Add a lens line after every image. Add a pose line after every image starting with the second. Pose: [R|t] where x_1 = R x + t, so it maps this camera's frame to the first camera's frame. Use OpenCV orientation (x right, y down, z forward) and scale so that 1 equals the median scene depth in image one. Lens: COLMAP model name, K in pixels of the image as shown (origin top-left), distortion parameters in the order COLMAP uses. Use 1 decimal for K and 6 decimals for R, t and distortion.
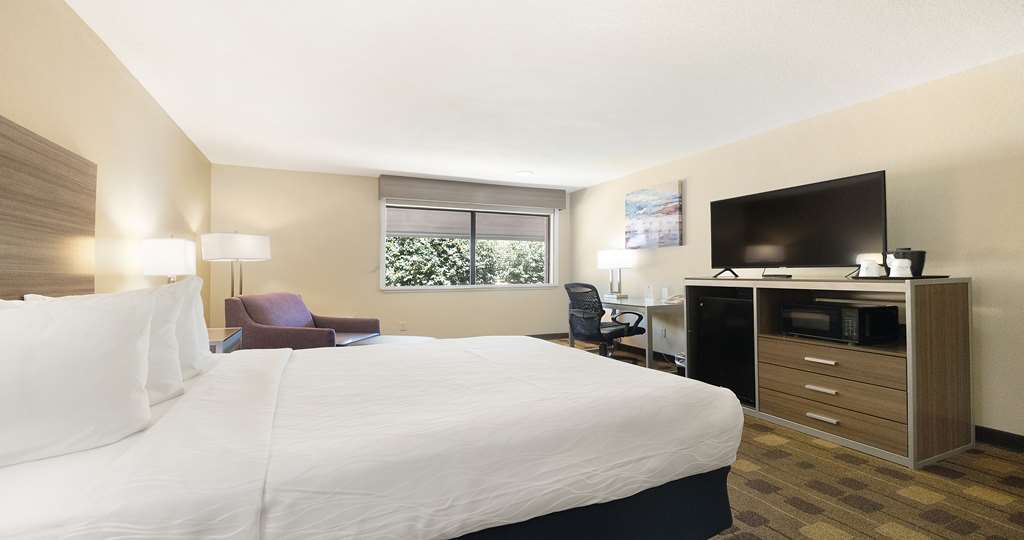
lens RADIAL K [[442.4, 0, 507.4], [0, 442.4, 269.5], [0, 0, 1]] dist [-0.004838, -0.000145]
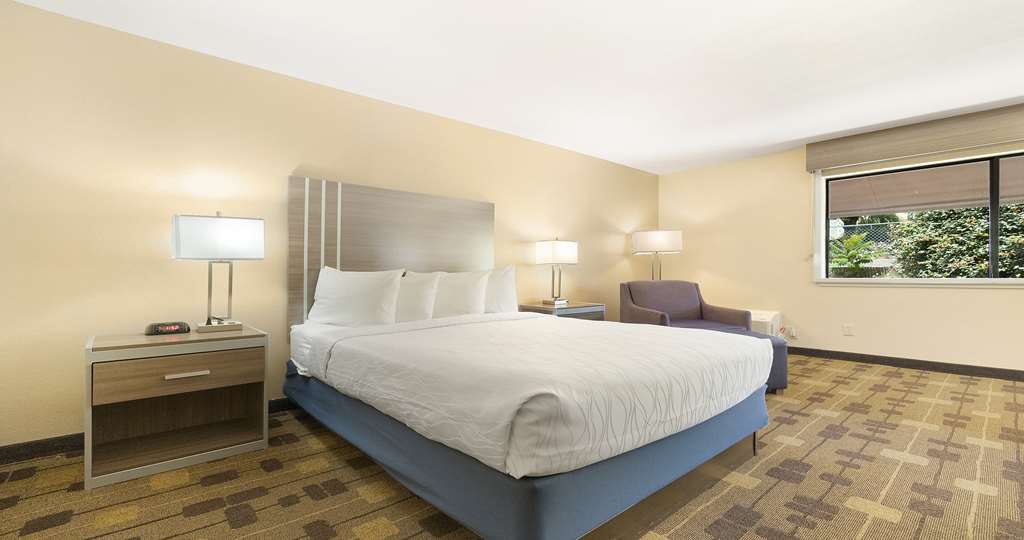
lens RADIAL K [[442.4, 0, 494.7], [0, 442.4, 269.6], [0, 0, 1]] dist [-0.004838, -0.000145]
pose [[0.283601, -0.001301, -0.958941, 0.358680], [0.010997, 0.999938, 0.001895, 0.014843], [0.958879, -0.011083, 0.283598, 0.205260]]
